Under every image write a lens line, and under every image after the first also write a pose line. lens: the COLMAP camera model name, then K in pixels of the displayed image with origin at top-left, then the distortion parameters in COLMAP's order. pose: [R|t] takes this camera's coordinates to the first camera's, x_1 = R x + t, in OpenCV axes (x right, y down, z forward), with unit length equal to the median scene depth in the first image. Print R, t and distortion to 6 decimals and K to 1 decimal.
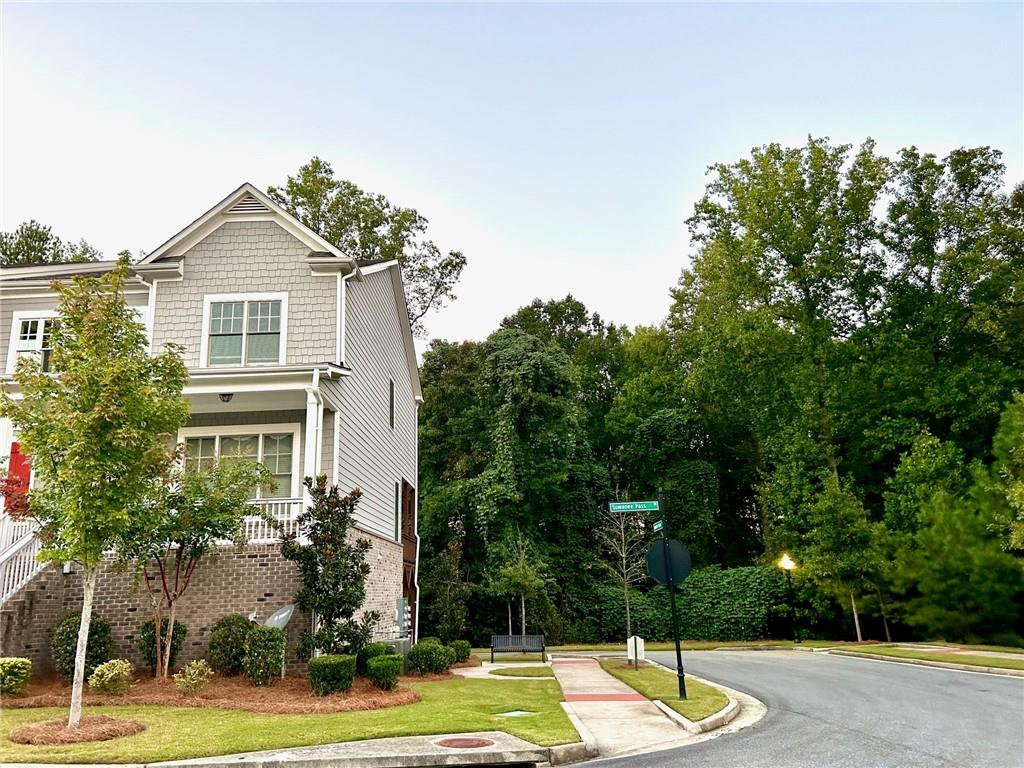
lens RADIAL K [[773.3, 0, 512.8], [0, 773.3, 388.5], [0, 0, 1]] dist [0.069723, -0.082957]
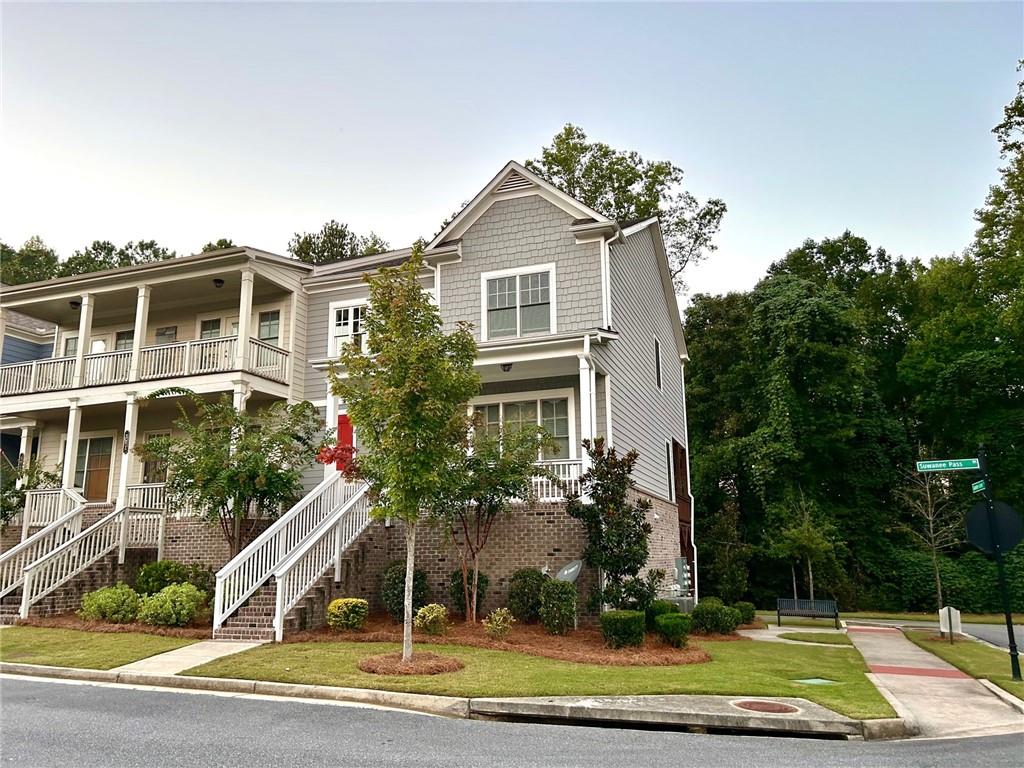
lens RADIAL K [[772.7, 0, 510.8], [0, 772.7, 392.4], [0, 0, 1]] dist [0.098499, -0.130027]
pose [[0.942964, -0.043717, -0.330012, -0.006545], [0.062417, 0.996977, 0.046279, -0.001518], [0.326992, -0.064237, 0.942842, -0.001820]]
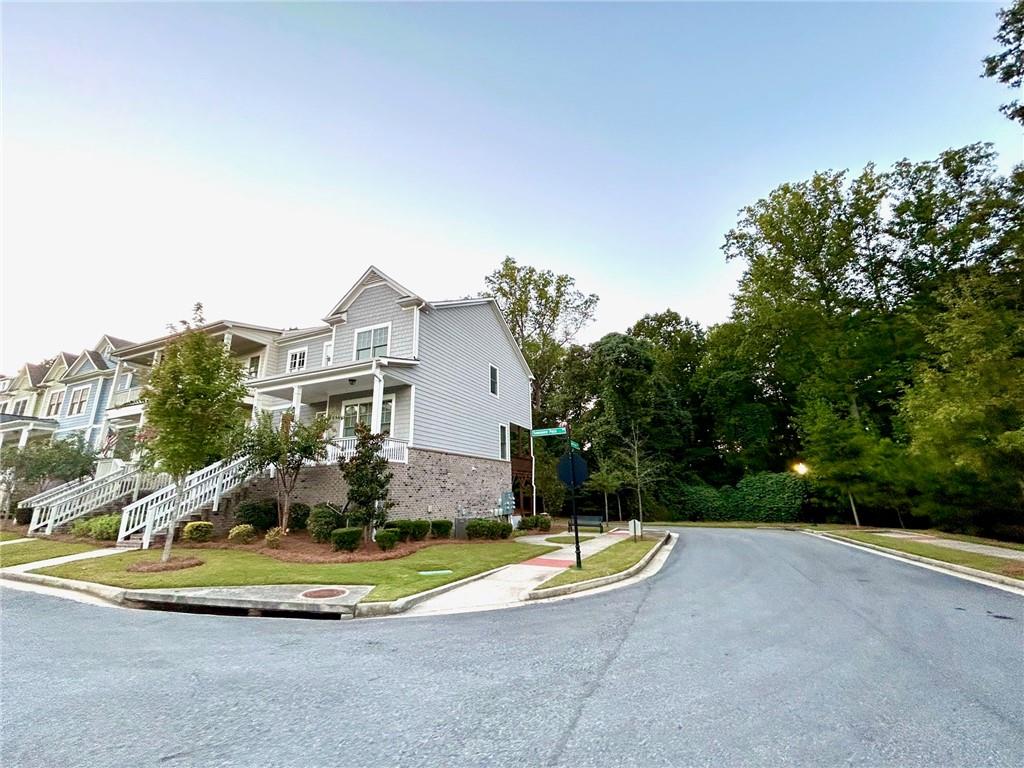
lens RADIAL K [[414.7, 0, 514.0], [0, 414.7, 381.3], [0, 0, 1]] dist [0.000068, -0.000333]
pose [[0.924488, -0.088864, -0.370709, 0.186960], [0.090844, 0.995791, -0.012154, 0.029910], [0.370228, -0.022440, 0.928670, 0.129458]]
